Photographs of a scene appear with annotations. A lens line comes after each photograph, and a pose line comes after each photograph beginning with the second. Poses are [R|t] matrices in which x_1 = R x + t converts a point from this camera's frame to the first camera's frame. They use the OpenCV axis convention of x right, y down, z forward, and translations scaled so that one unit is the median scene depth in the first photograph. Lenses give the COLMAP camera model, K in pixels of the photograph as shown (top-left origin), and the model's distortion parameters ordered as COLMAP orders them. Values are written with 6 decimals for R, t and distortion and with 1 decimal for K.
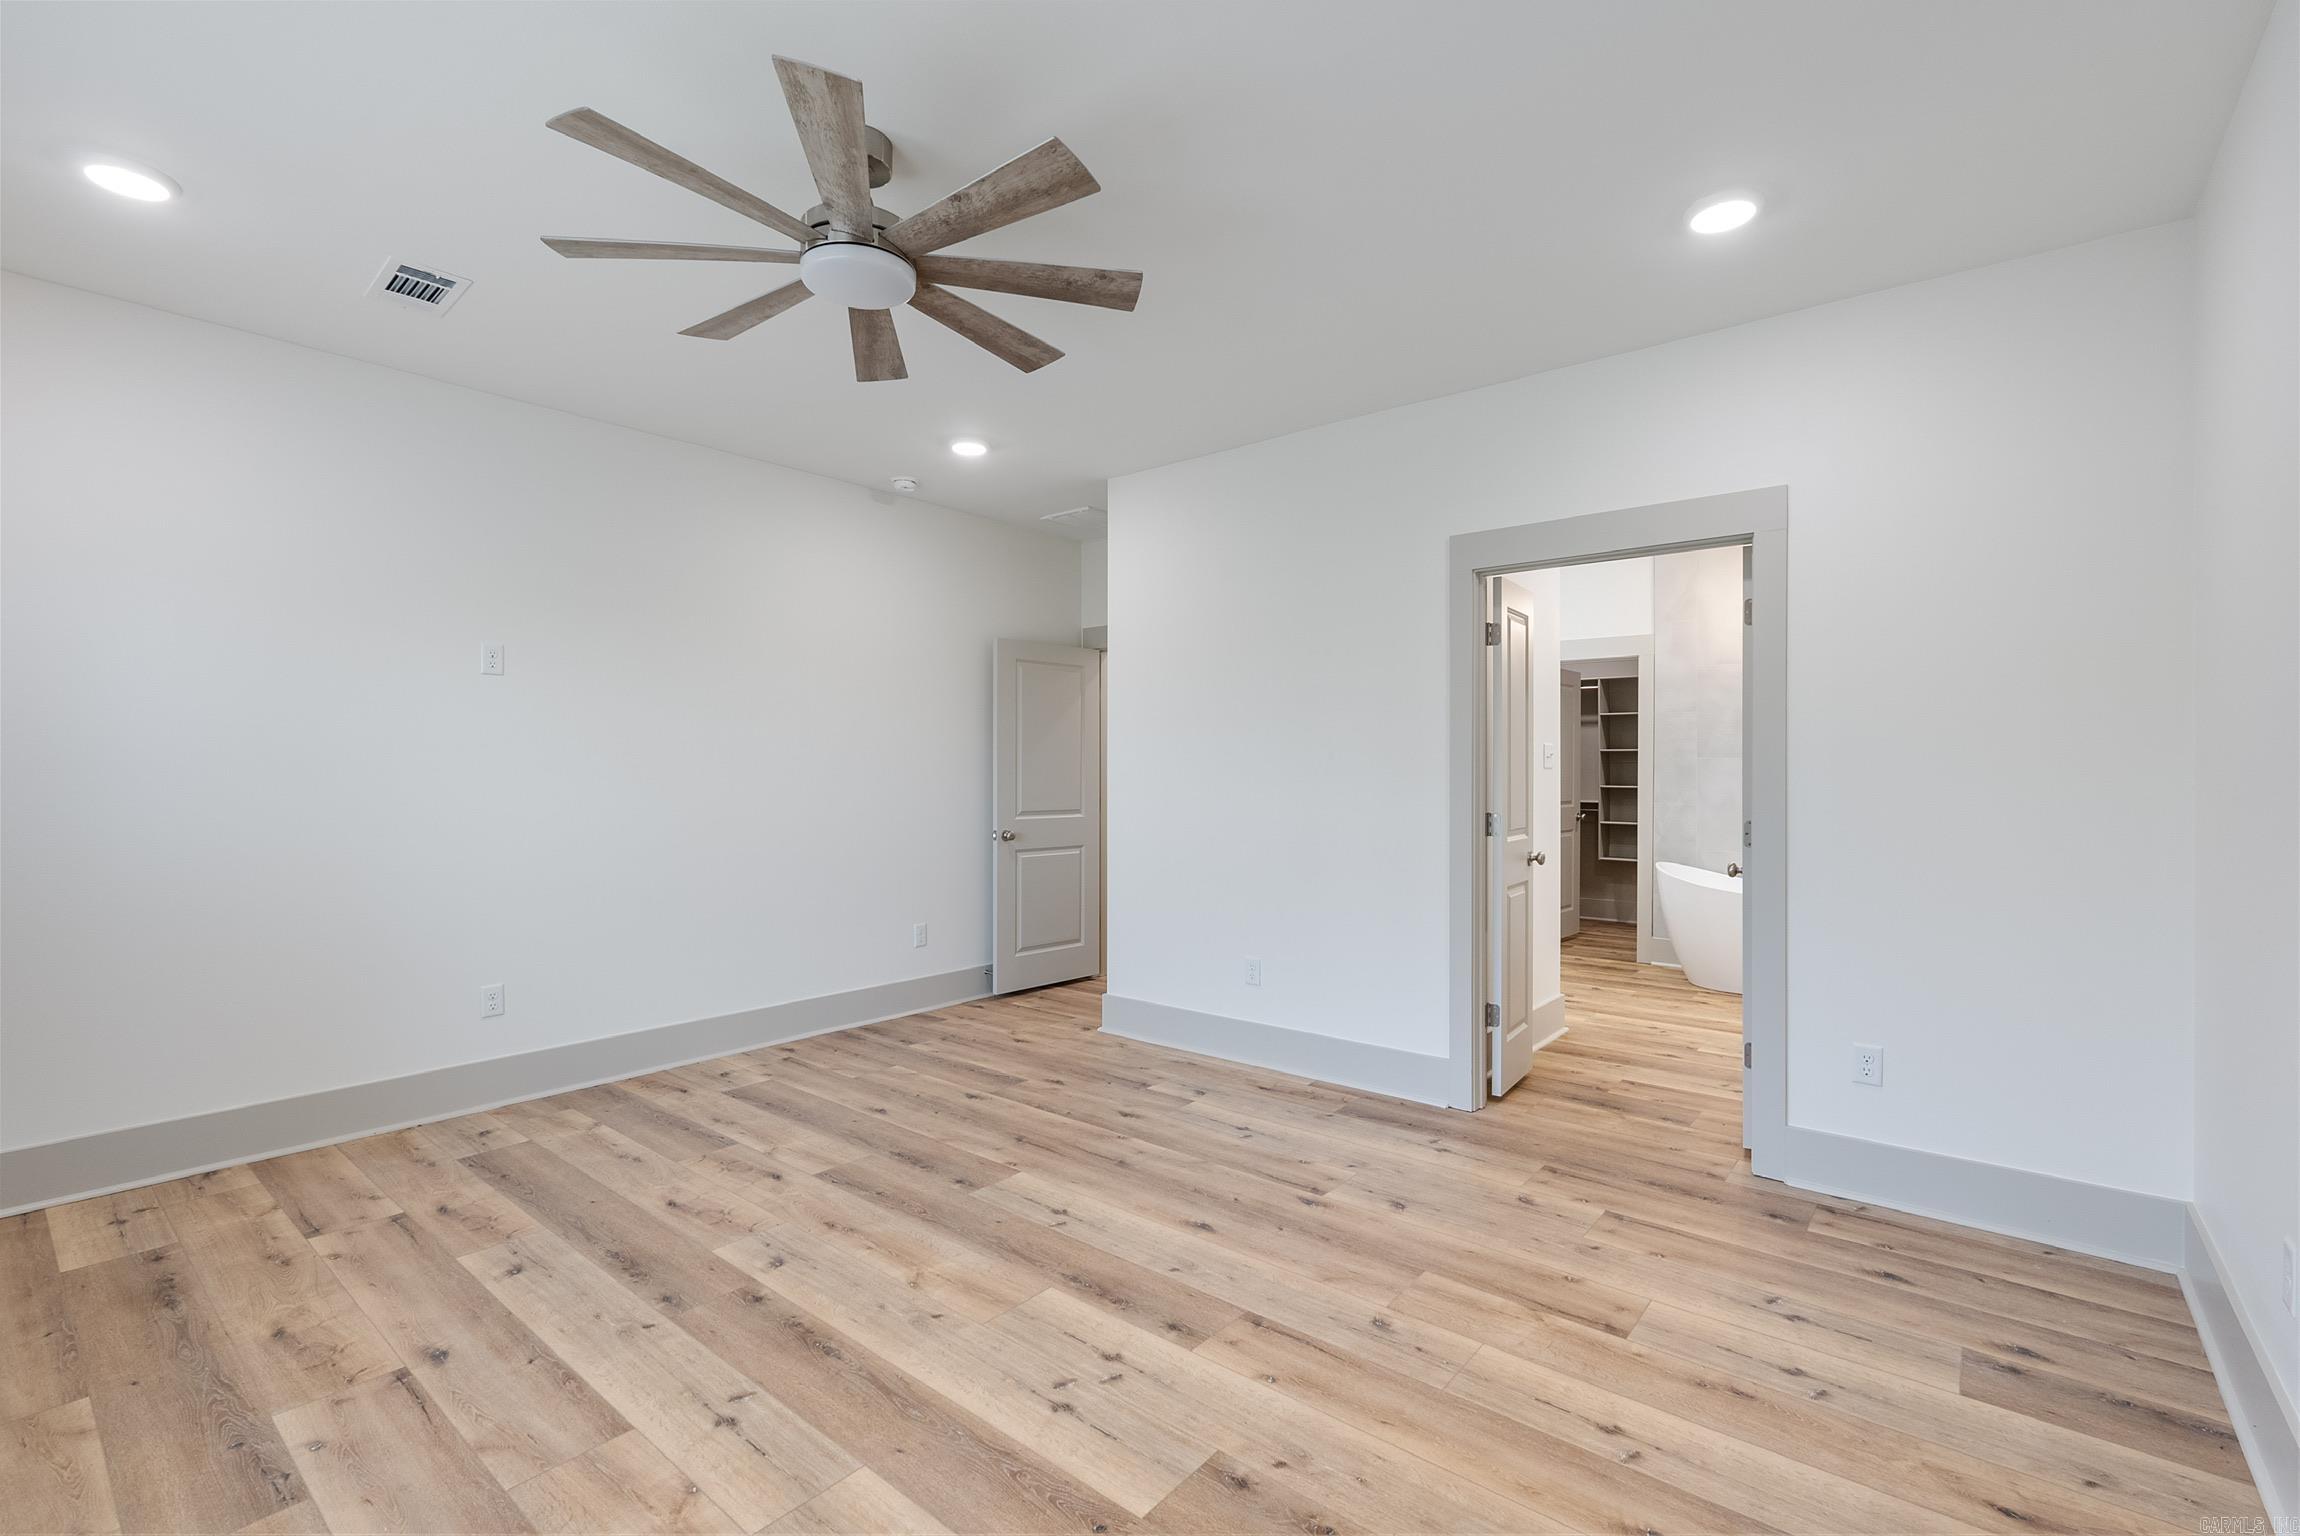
lens RADIAL K [[1018.7, 0, 1138.1], [0, 1018.7, 776.4], [0, 0, 1]] dist [-0.005715, 0.000924]
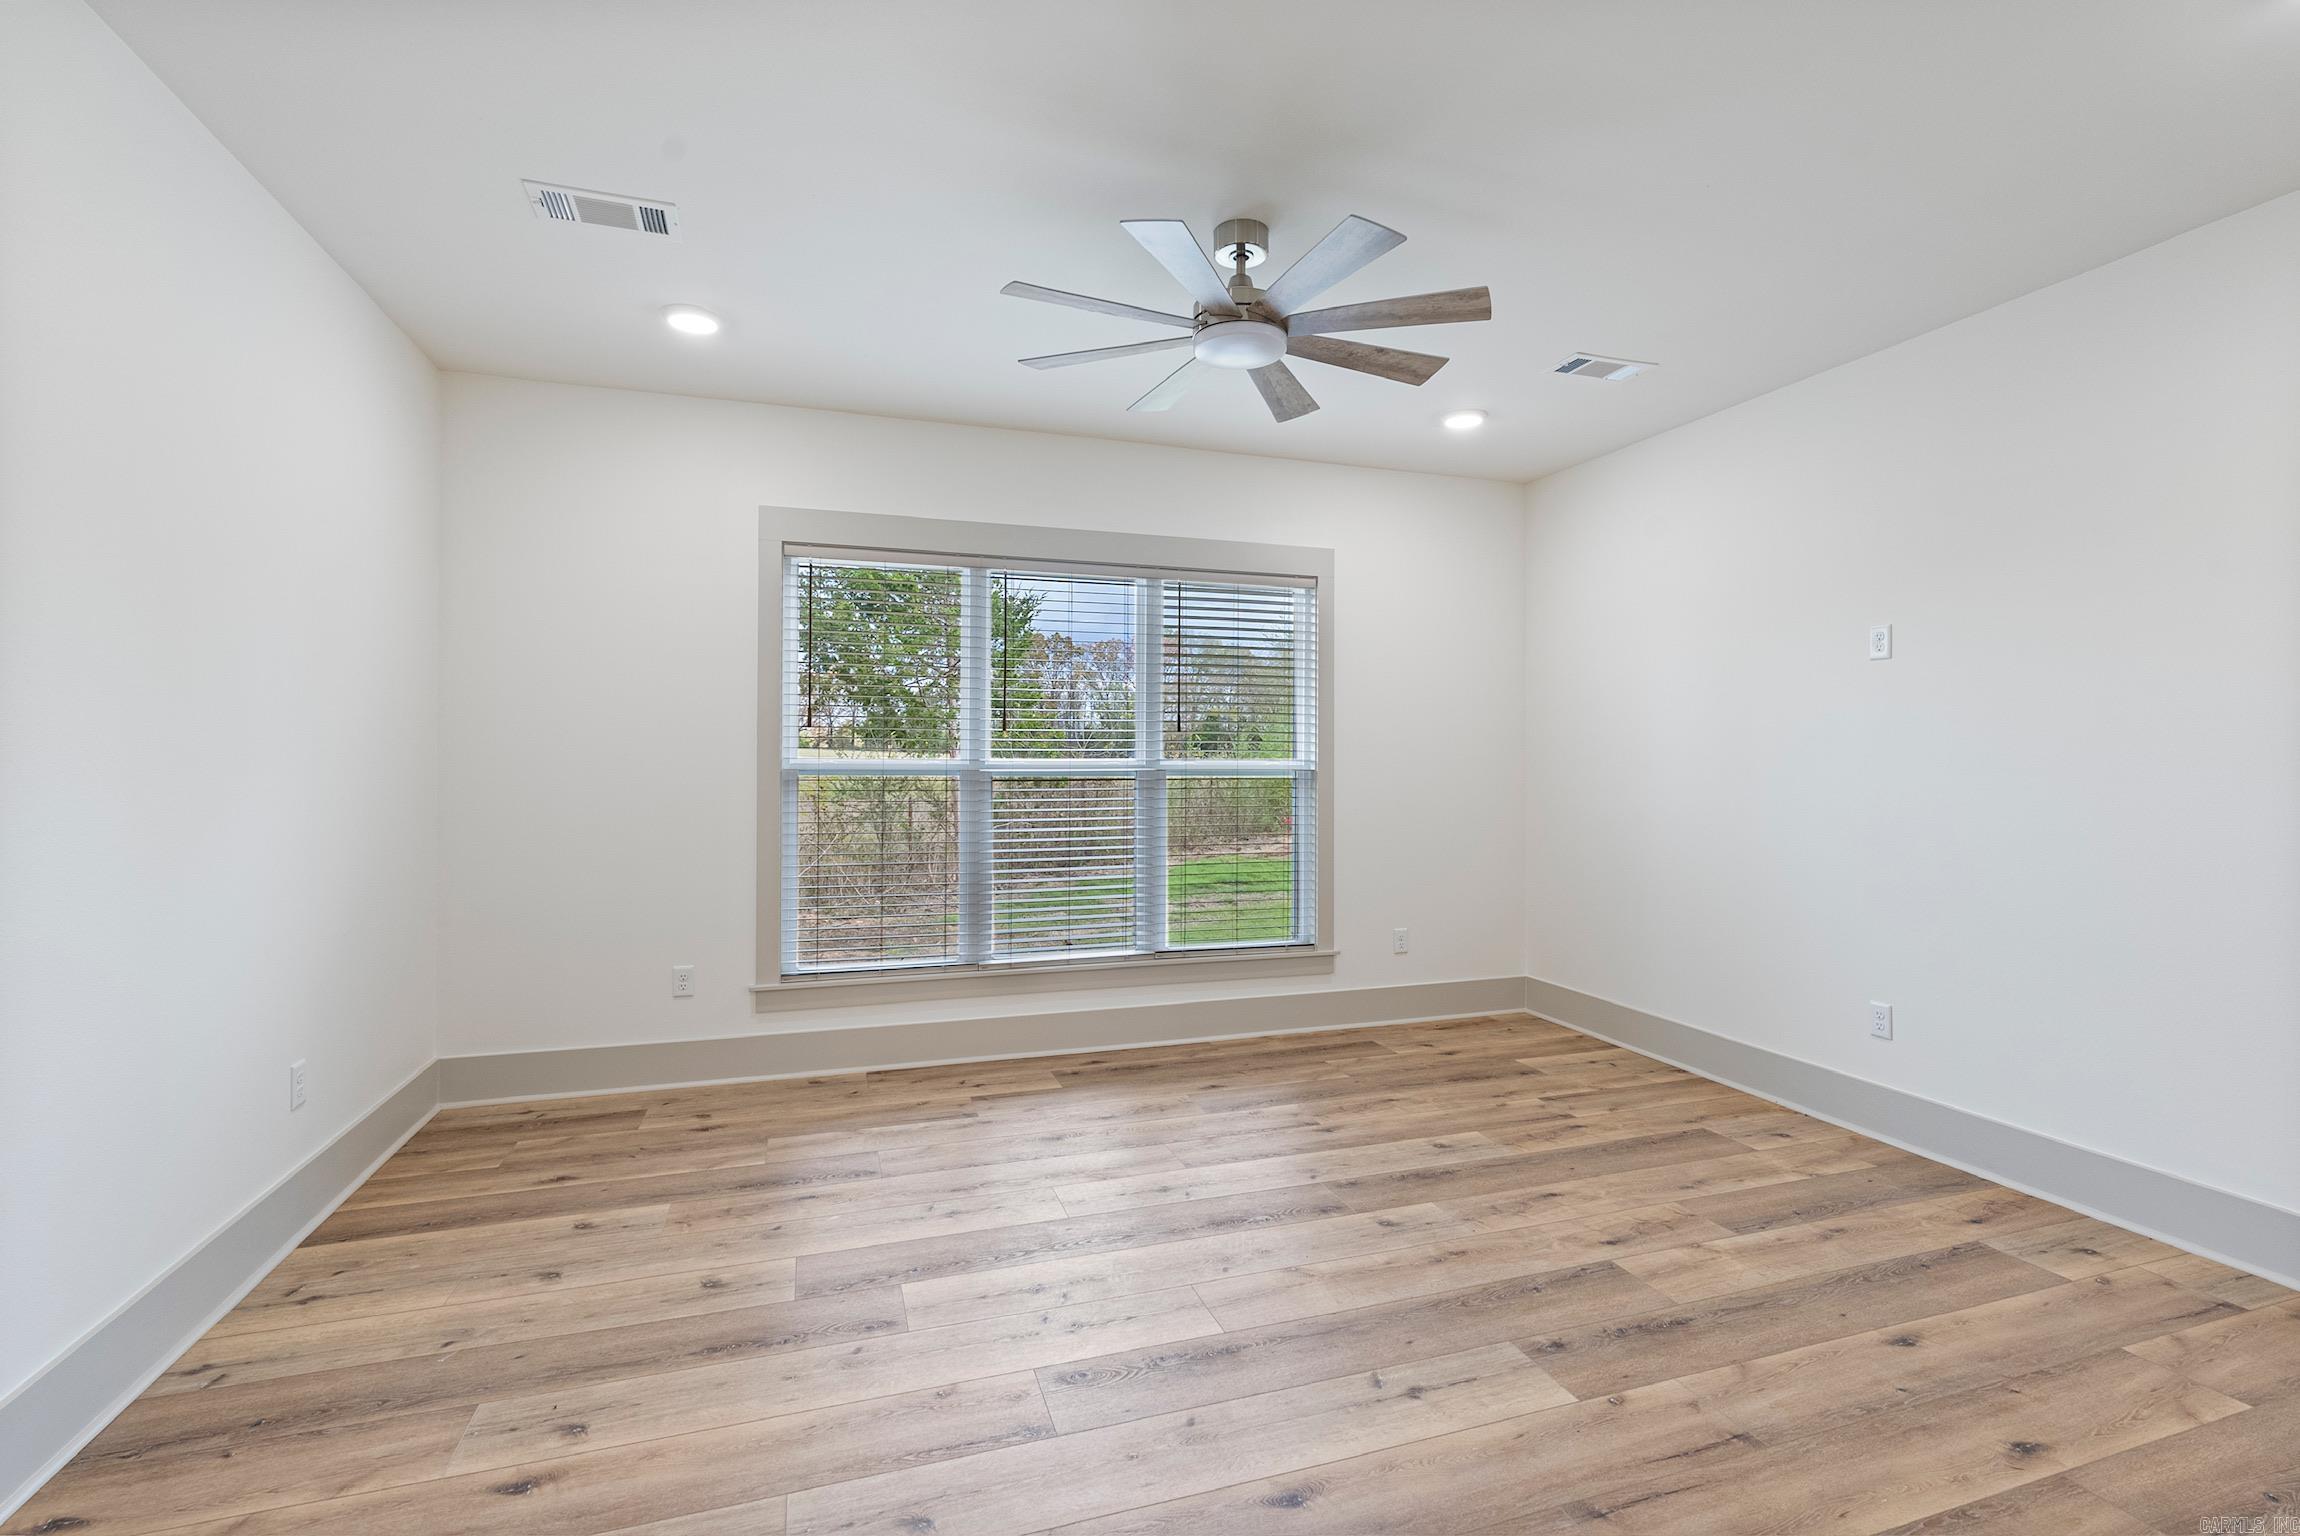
lens RADIAL K [[1018.7, 0, 1168.8], [0, 1018.7, 761.0], [0, 0, 1]] dist [-0.005715, 0.000924]
pose [[-0.510271, -0.000938, -0.860013, 0.603208], [-0.009979, 0.999939, 0.004830, -0.010718], [0.859956, 0.011046, -0.510249, 1.182819]]
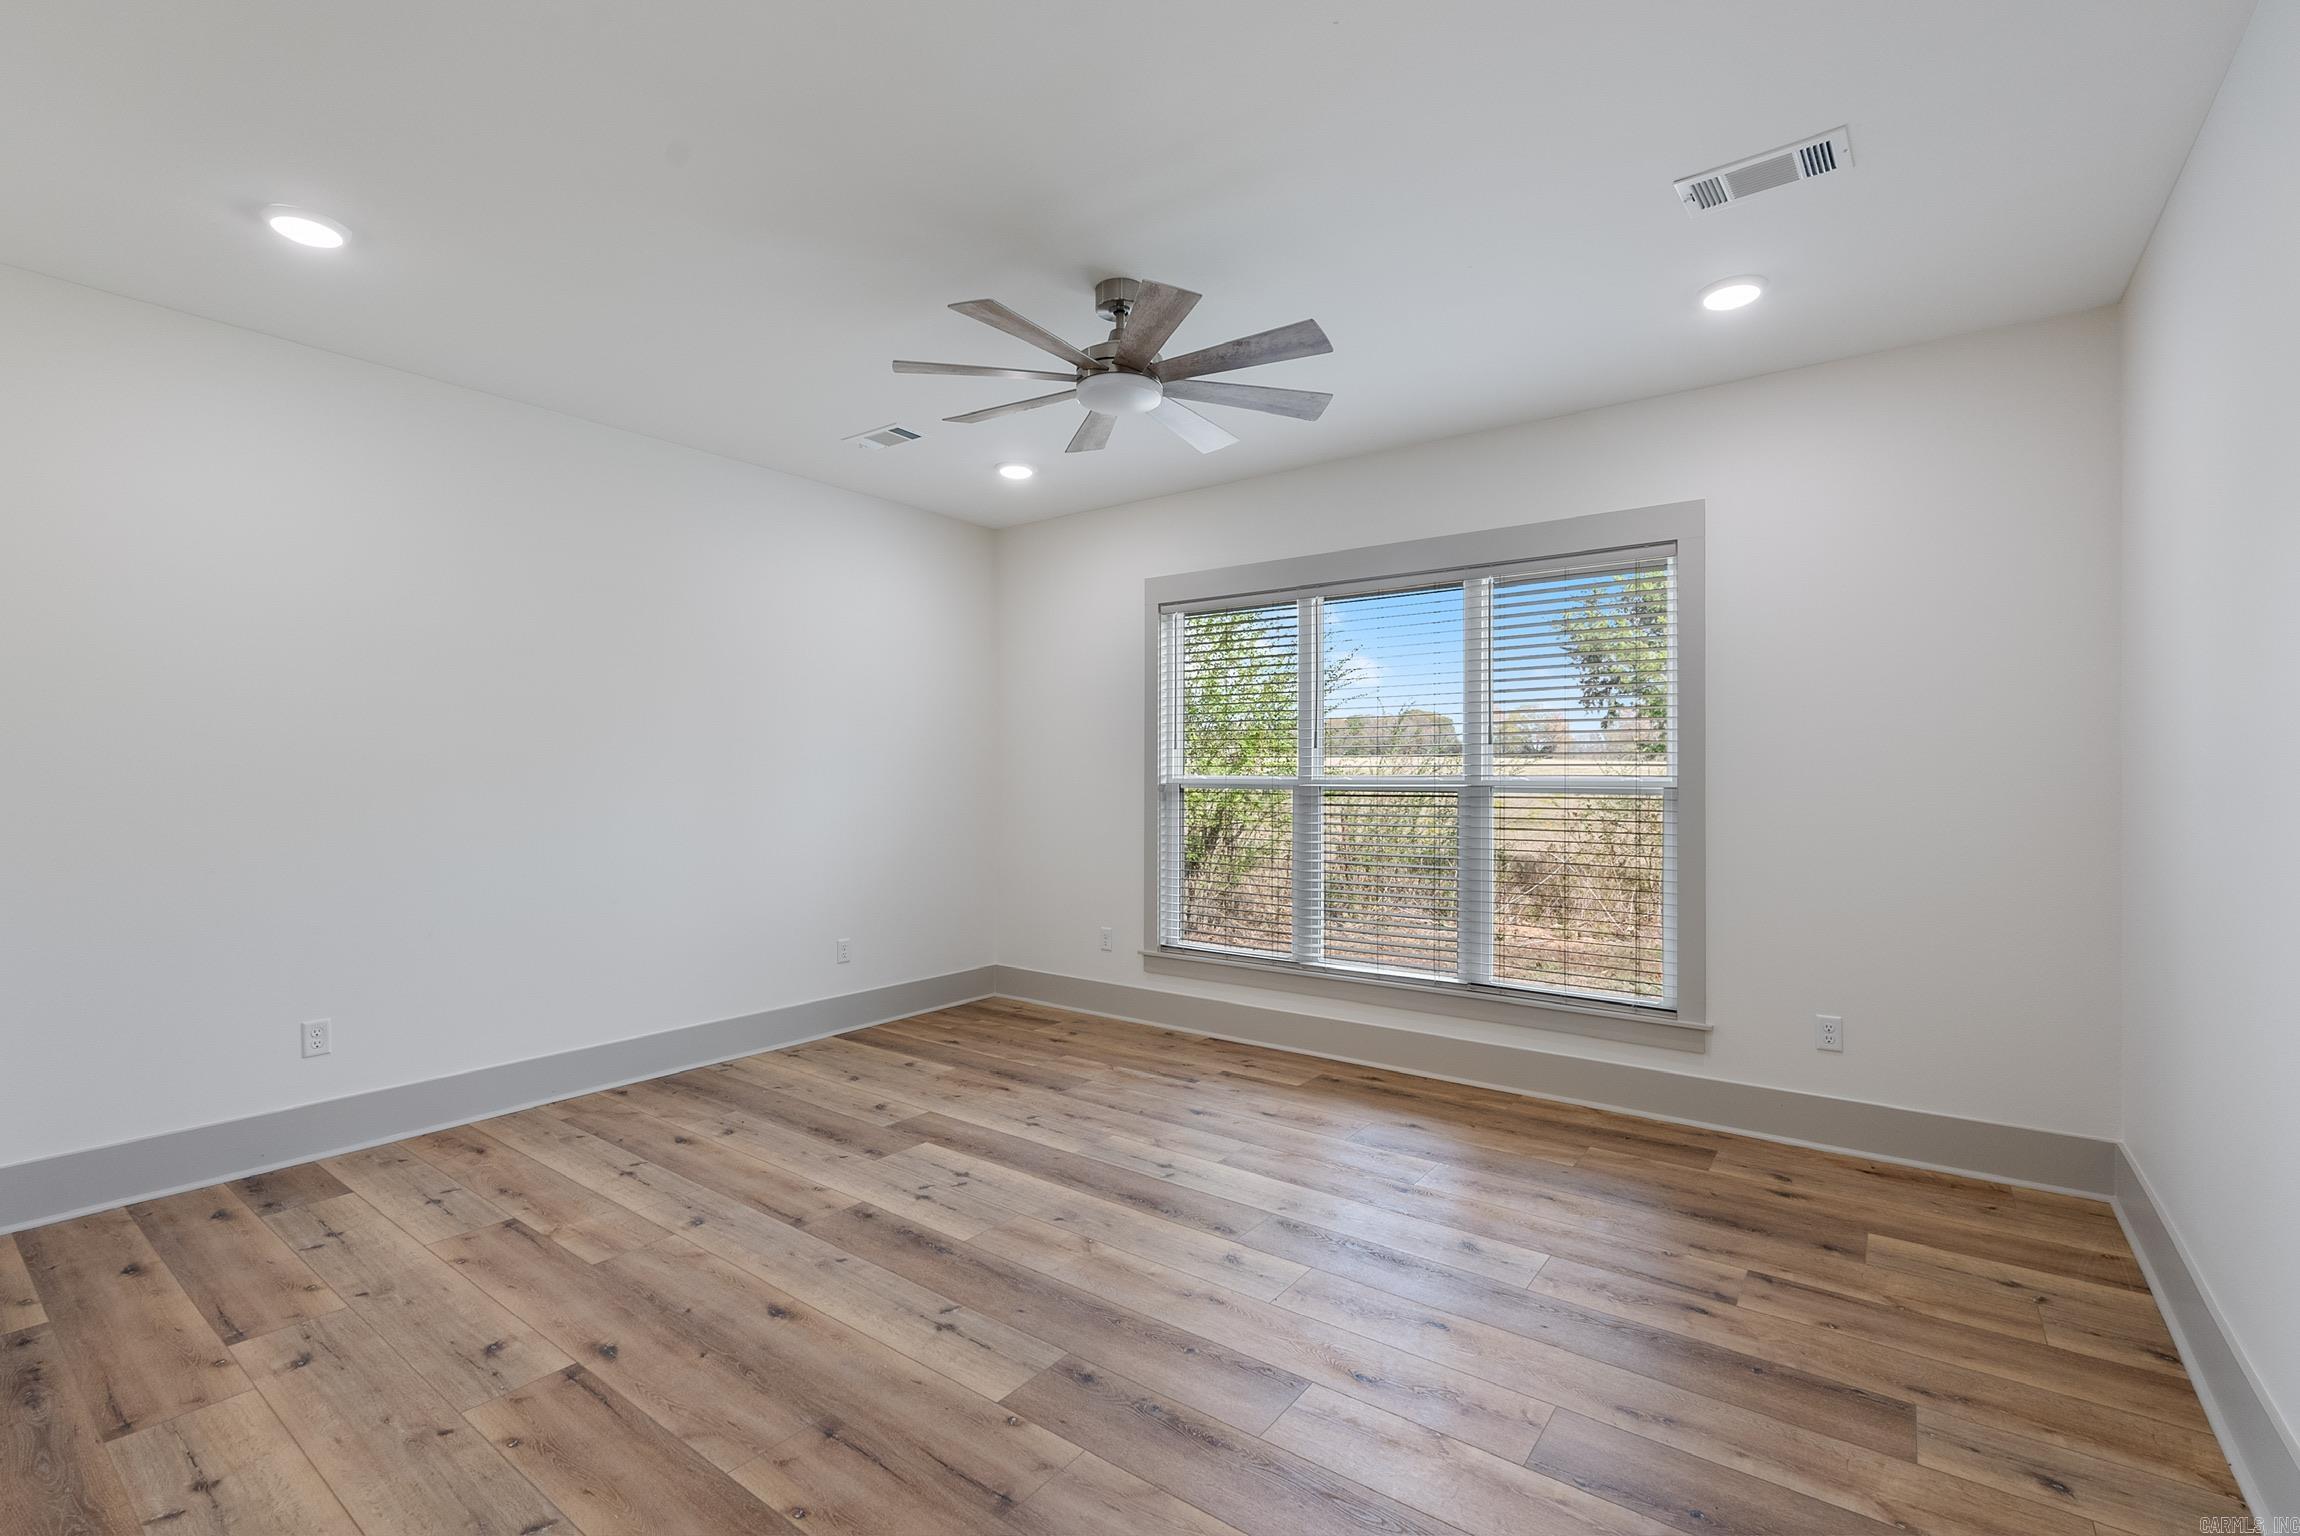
lens RADIAL K [[1018.7, 0, 1162.7], [0, 1018.7, 779.6], [0, 0, 1]] dist [-0.005715, 0.000924]
pose [[-0.997403, -0.002677, -0.071968, -0.184857], [-0.003499, 0.999930, 0.011298, -0.013157], [0.071932, 0.011521, -0.997343, 1.769607]]
